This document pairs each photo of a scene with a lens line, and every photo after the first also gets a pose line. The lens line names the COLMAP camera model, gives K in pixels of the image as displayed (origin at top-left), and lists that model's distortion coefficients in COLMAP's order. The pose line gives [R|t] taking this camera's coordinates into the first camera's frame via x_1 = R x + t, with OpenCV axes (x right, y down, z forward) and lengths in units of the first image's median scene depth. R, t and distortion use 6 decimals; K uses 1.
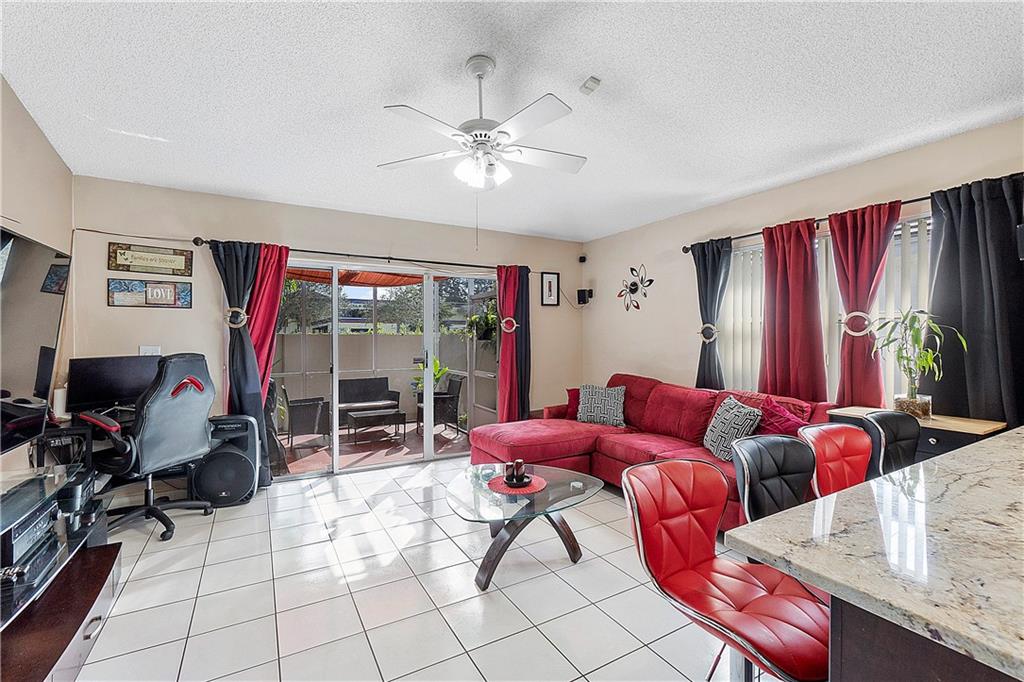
lens RADIAL K [[446.6, 0, 512.0], [0, 446.6, 341.0], [0, 0, 1]] dist [-0.003802, -0.000500]
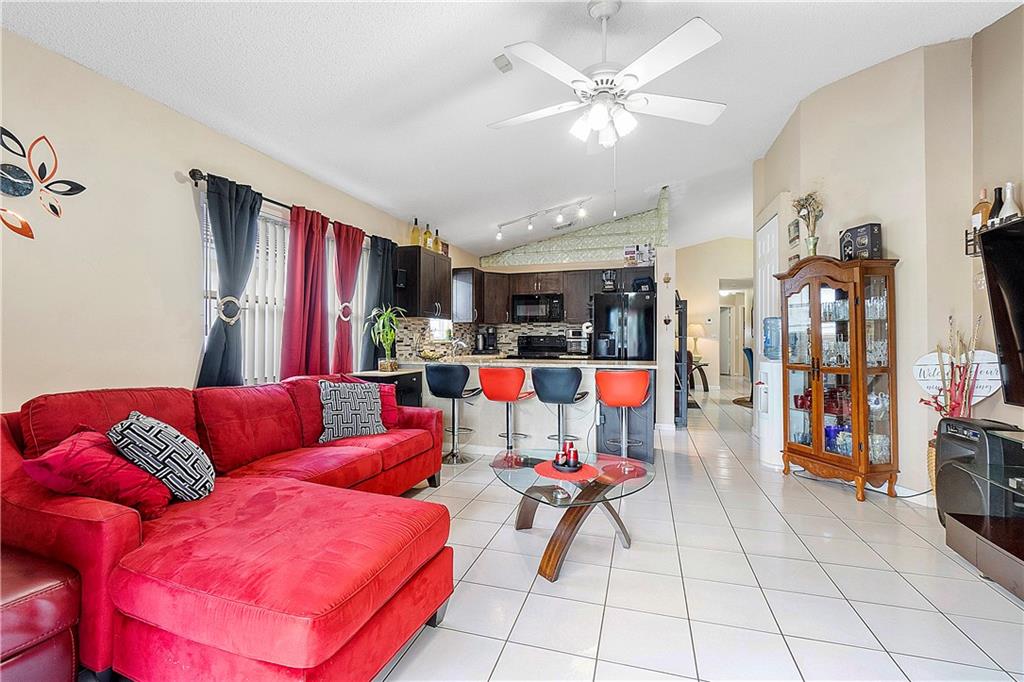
lens RADIAL K [[446.6, 0, 512.0], [0, 446.6, 341.0], [0, 0, 1]] dist [-0.003802, -0.000500]
pose [[-0.681752, -0.001553, 0.731581, -0.498448], [0.005429, 0.999959, 0.007182, 0.039297], [-0.731563, 0.008869, -0.681716, 1.426062]]
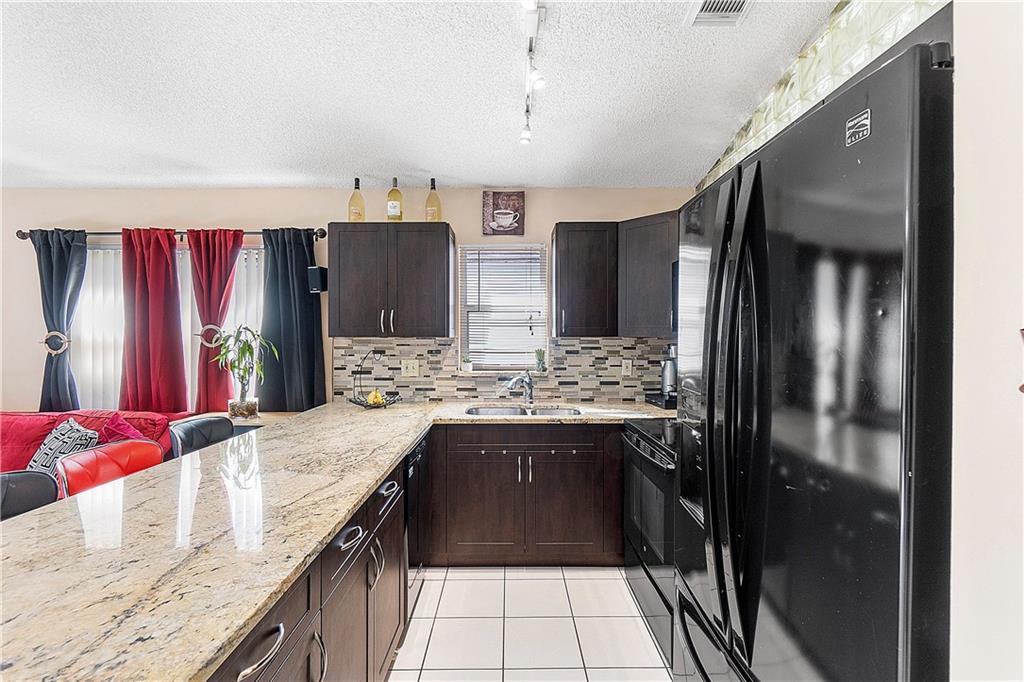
lens RADIAL K [[446.6, 0, 512.0], [0, 446.6, 341.0], [0, 0, 1]] dist [-0.003802, -0.000500]
pose [[0.497652, -0.000797, 0.867377, 0.185627], [0.004834, 0.999987, -0.001855, -0.019318], [-0.867364, 0.005116, 0.497649, -0.155227]]
